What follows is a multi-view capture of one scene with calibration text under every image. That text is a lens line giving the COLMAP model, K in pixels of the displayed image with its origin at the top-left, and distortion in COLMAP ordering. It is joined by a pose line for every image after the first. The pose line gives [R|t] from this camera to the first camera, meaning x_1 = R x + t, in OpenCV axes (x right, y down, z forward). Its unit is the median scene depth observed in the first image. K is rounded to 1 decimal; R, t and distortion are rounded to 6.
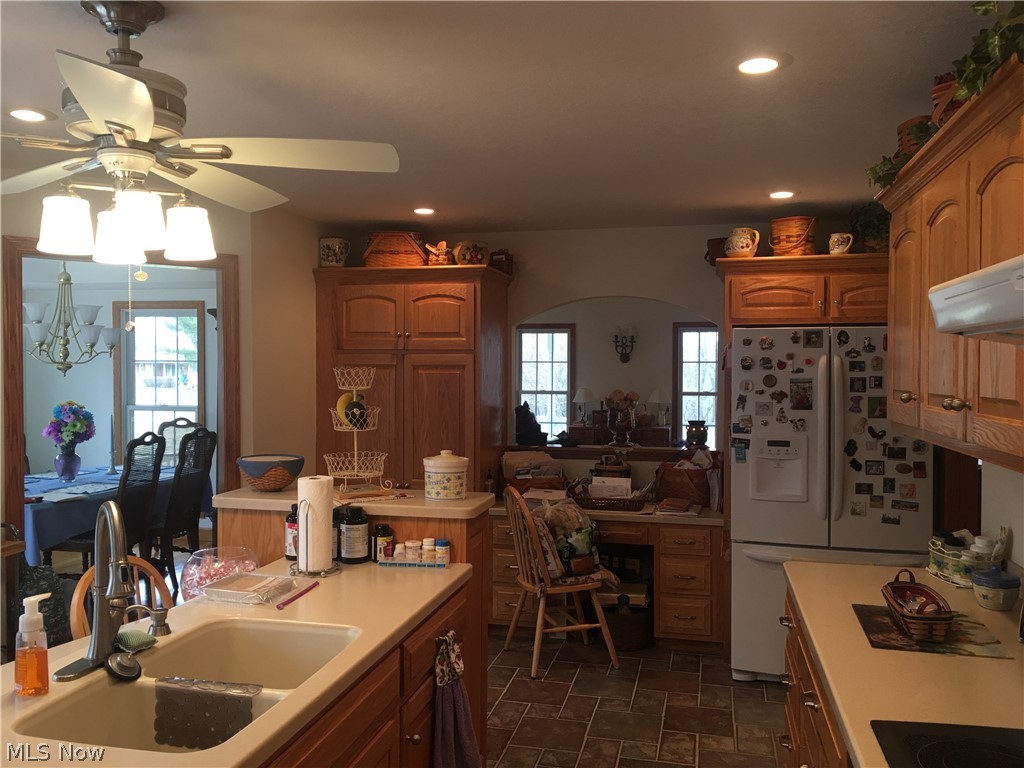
lens RADIAL K [[879.6, 0, 509.4], [0, 879.6, 378.0], [0, 0, 1]] dist [0.020467, -0.019608]
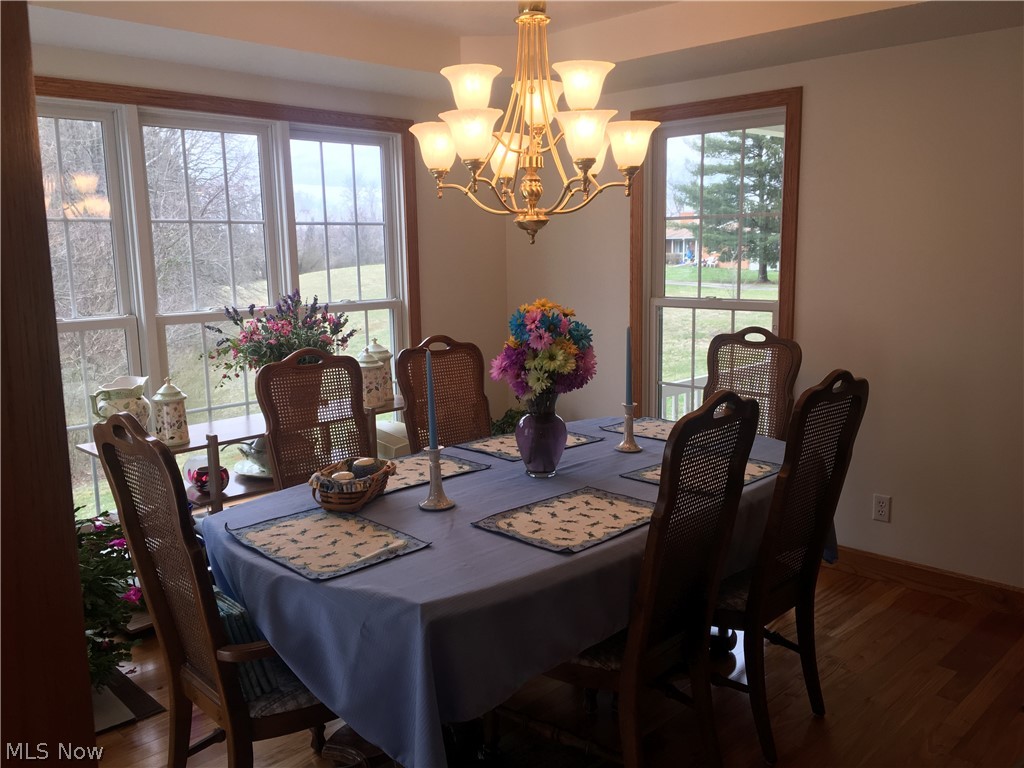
lens RADIAL K [[879.6, 0, 513.4], [0, 879.6, 381.9], [0, 0, 1]] dist [0.020467, -0.019608]
pose [[0.853199, 0.061347, -0.517965, -0.276780], [0.014286, 0.989938, 0.140779, 0.003938], [0.521390, -0.127513, 0.843738, 0.609716]]
